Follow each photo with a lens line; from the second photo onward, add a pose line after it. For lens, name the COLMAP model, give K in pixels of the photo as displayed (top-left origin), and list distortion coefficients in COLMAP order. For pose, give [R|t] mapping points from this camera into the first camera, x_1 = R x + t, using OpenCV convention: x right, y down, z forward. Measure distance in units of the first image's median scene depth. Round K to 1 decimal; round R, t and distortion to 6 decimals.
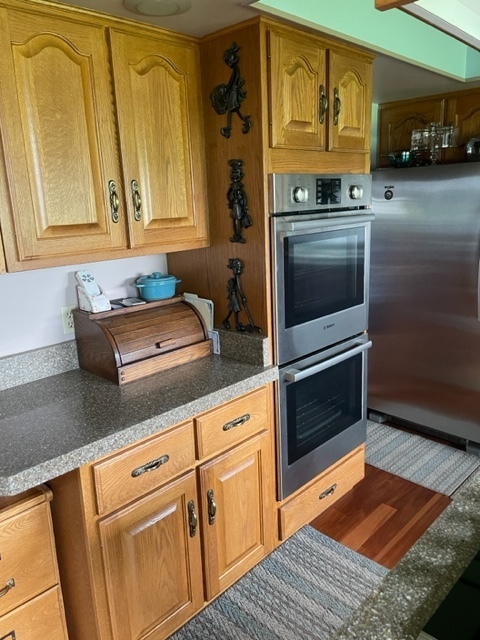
lens RADIAL K [[488.5, 0, 236.8], [0, 488.5, 317.2], [0, 0, 1]] dist [0.100949, -0.135897]
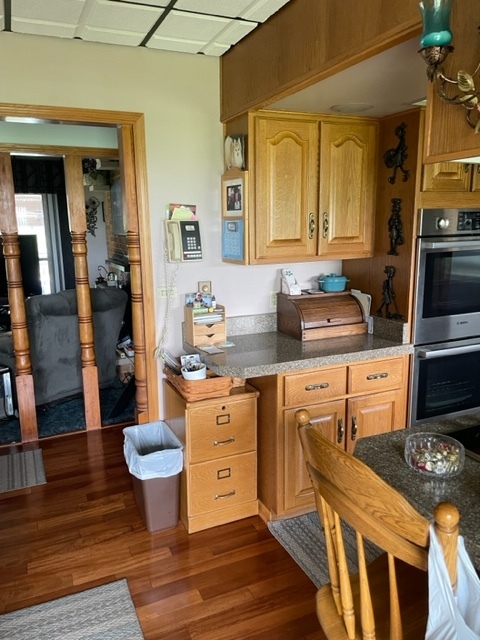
lens RADIAL K [[488.5, 0, 236.8], [0, 488.5, 317.2], [0, 0, 1]] dist [0.100949, -0.135897]
pose [[0.931914, 0.095792, -0.349800, 0.103390], [-0.106663, 0.994224, -0.011900, 0.097818], [0.346640, 0.048400, 0.936749, -0.521375]]
